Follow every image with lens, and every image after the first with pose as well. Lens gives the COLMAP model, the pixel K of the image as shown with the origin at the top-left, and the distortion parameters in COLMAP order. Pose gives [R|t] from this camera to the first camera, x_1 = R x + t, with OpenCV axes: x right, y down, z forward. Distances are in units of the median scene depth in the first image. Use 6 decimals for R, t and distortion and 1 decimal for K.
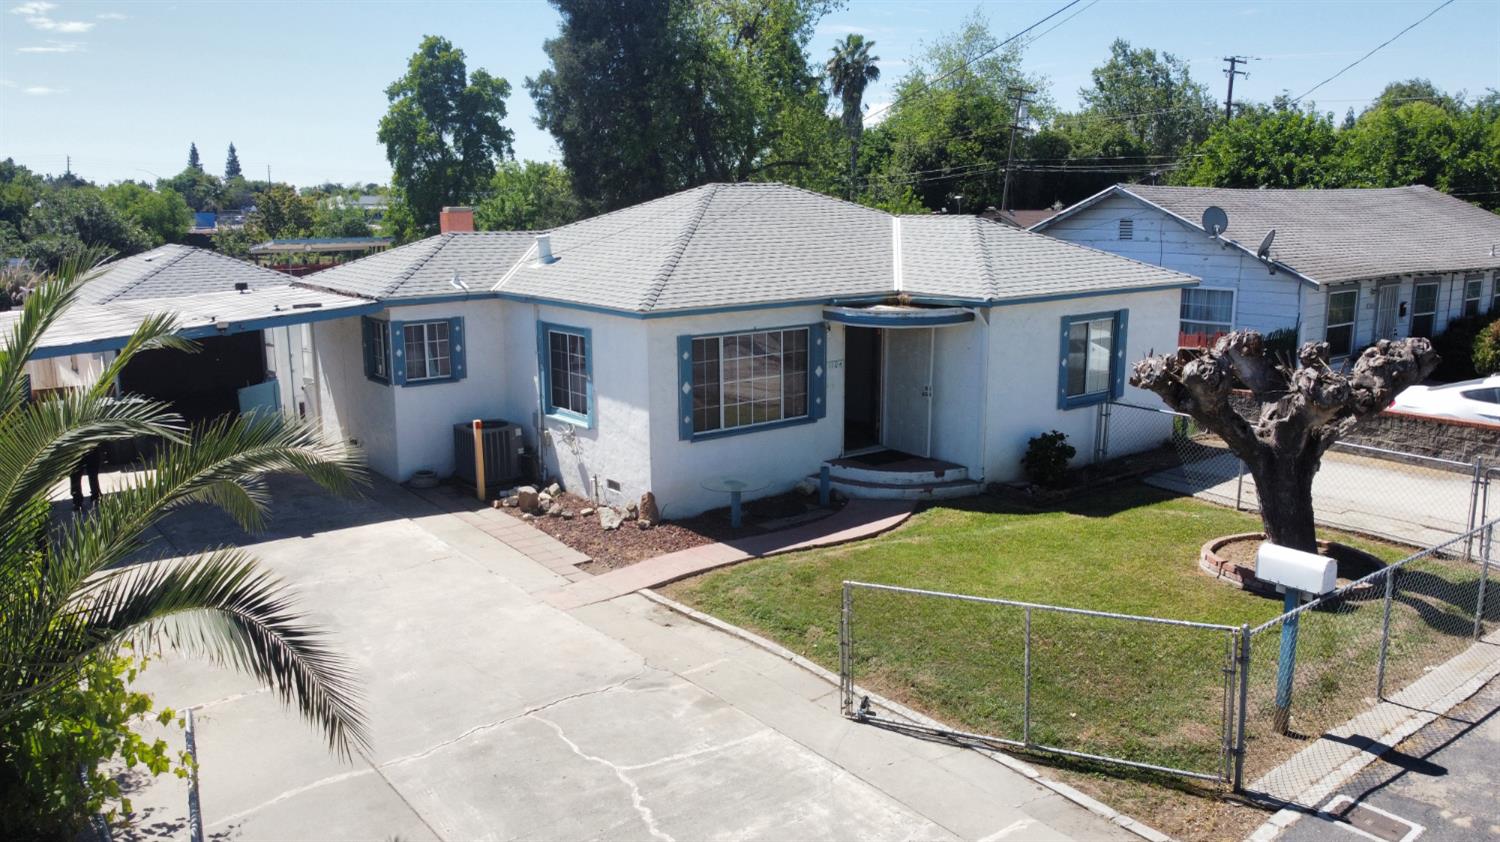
lens RADIAL K [[1121.4, 0, 750.0], [0, 1121.4, 421.0], [0, 0, 1]] dist [0.031291, -0.000219]
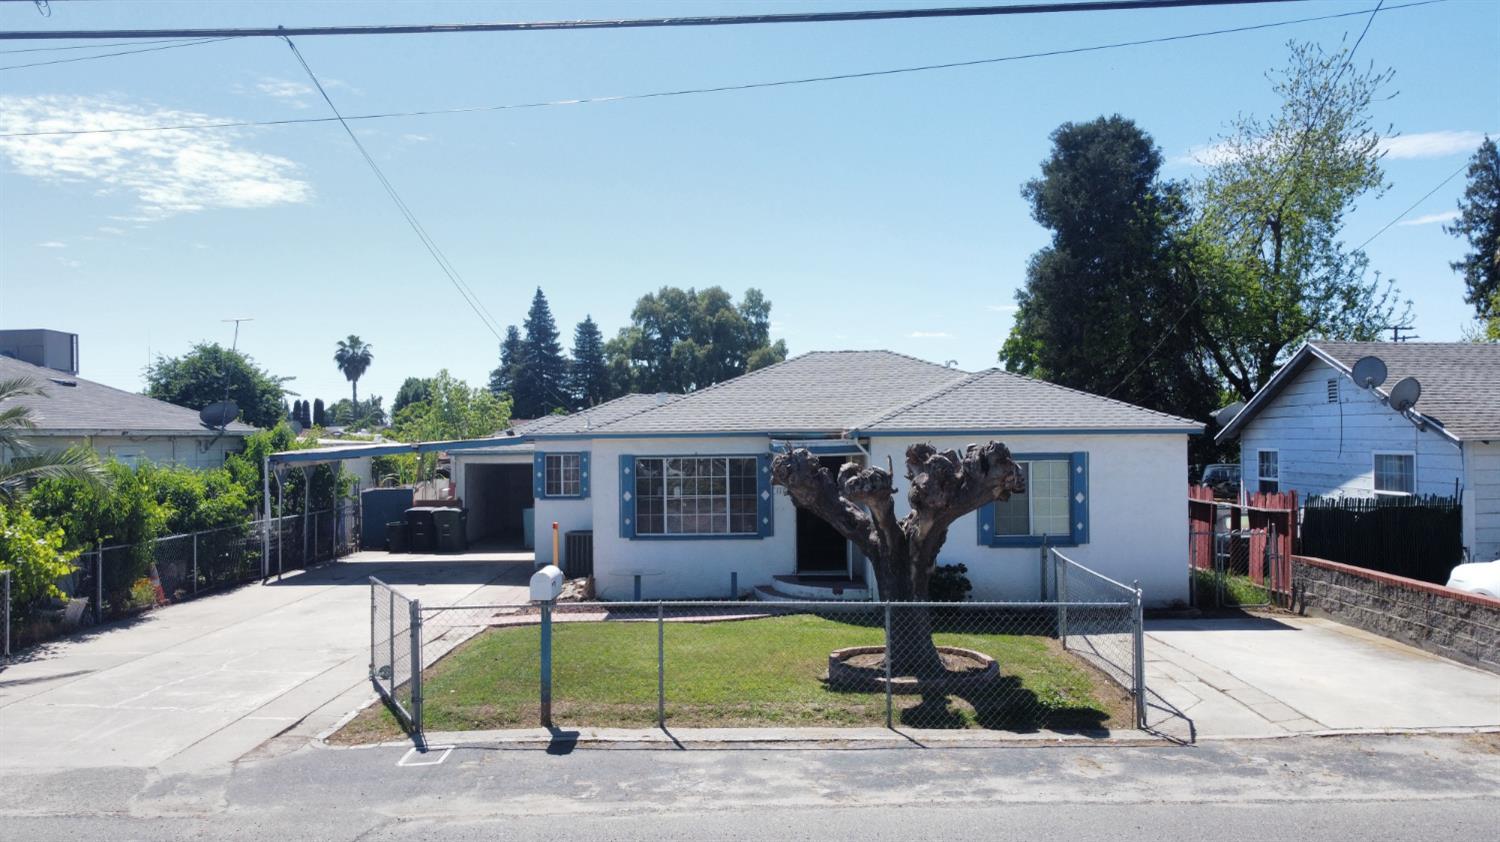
lens RADIAL K [[1121.4, 0, 750.0], [0, 1121.4, 421.0], [0, 0, 1]] dist [0.031291, -0.000219]
pose [[0.790164, -0.007536, -0.612850, 0.771714], [-0.114276, 0.980578, -0.159397, 0.068394], [0.602148, 0.195984, 0.773956, 0.074819]]
